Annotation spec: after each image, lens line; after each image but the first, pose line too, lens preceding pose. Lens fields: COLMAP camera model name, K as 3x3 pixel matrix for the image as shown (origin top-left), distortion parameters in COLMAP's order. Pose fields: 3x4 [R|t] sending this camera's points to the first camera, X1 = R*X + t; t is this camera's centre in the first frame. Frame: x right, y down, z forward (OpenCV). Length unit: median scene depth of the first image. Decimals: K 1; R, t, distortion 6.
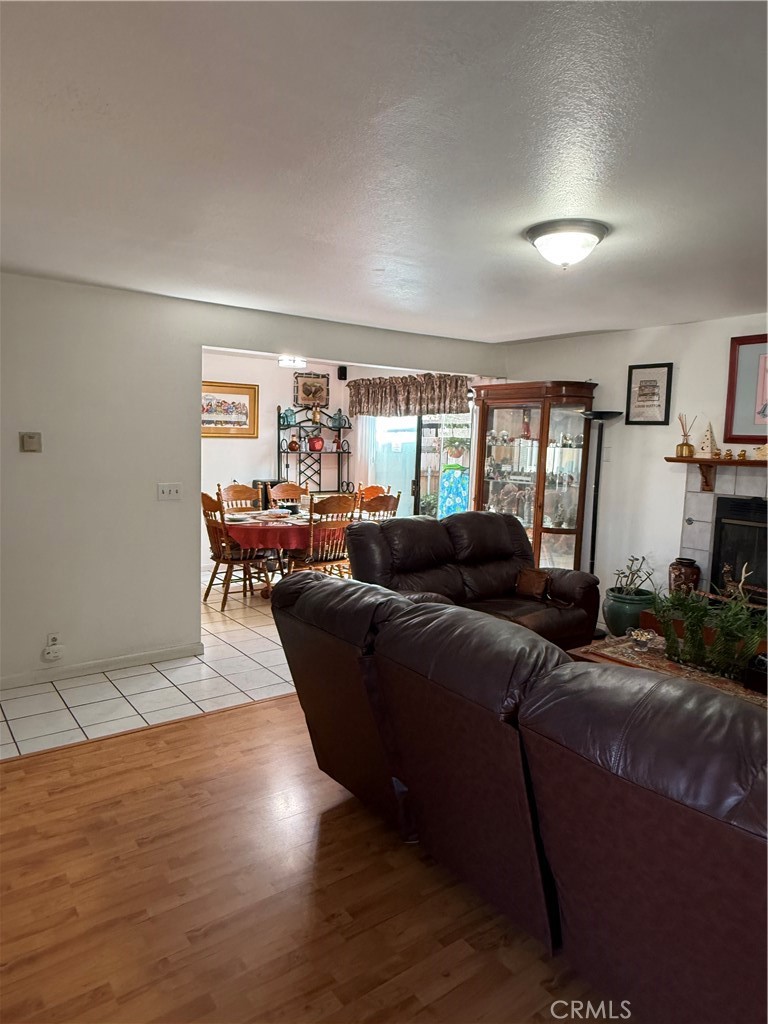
lens RADIAL K [[674.7, 0, 380.9], [0, 674.7, 512.5], [0, 0, 1]] dist [-0.000531, 0.001597]
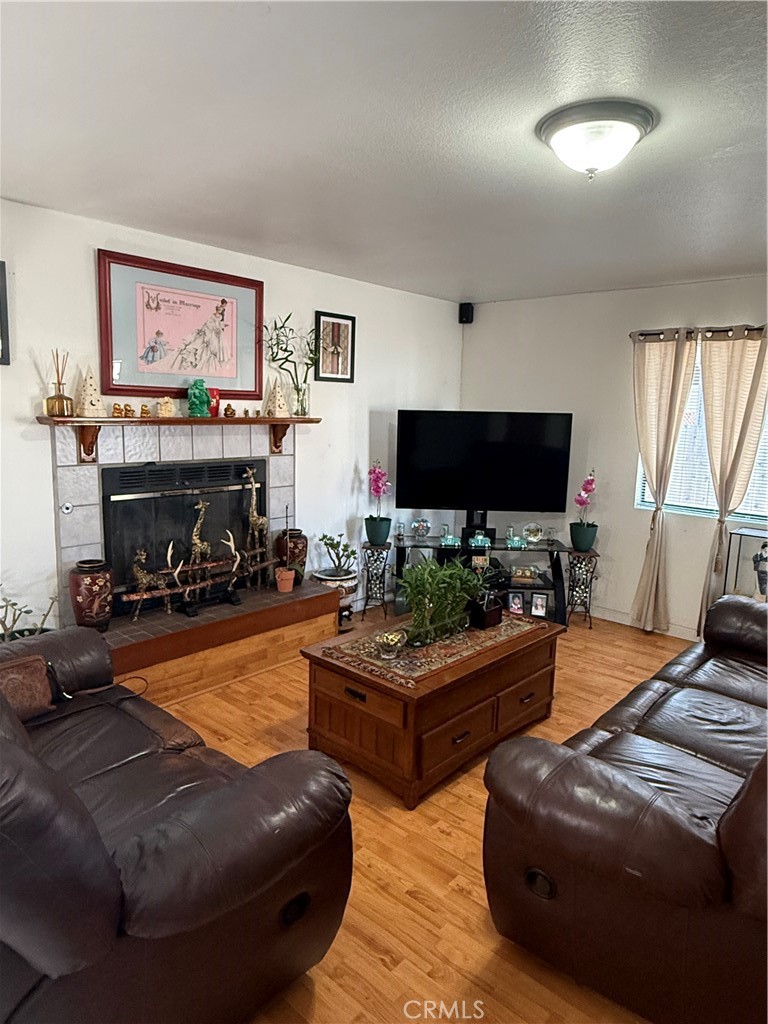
lens RADIAL K [[657.8, 0, 384.0], [0, 657.8, 512.0], [0, 0, 1]] dist [0.002311, 0.000774]
pose [[-0.207255, -0.192208, 0.959219, -0.249550], [0.069285, 0.975163, 0.210373, -0.099295], [-0.975830, 0.110060, -0.188791, 0.775473]]
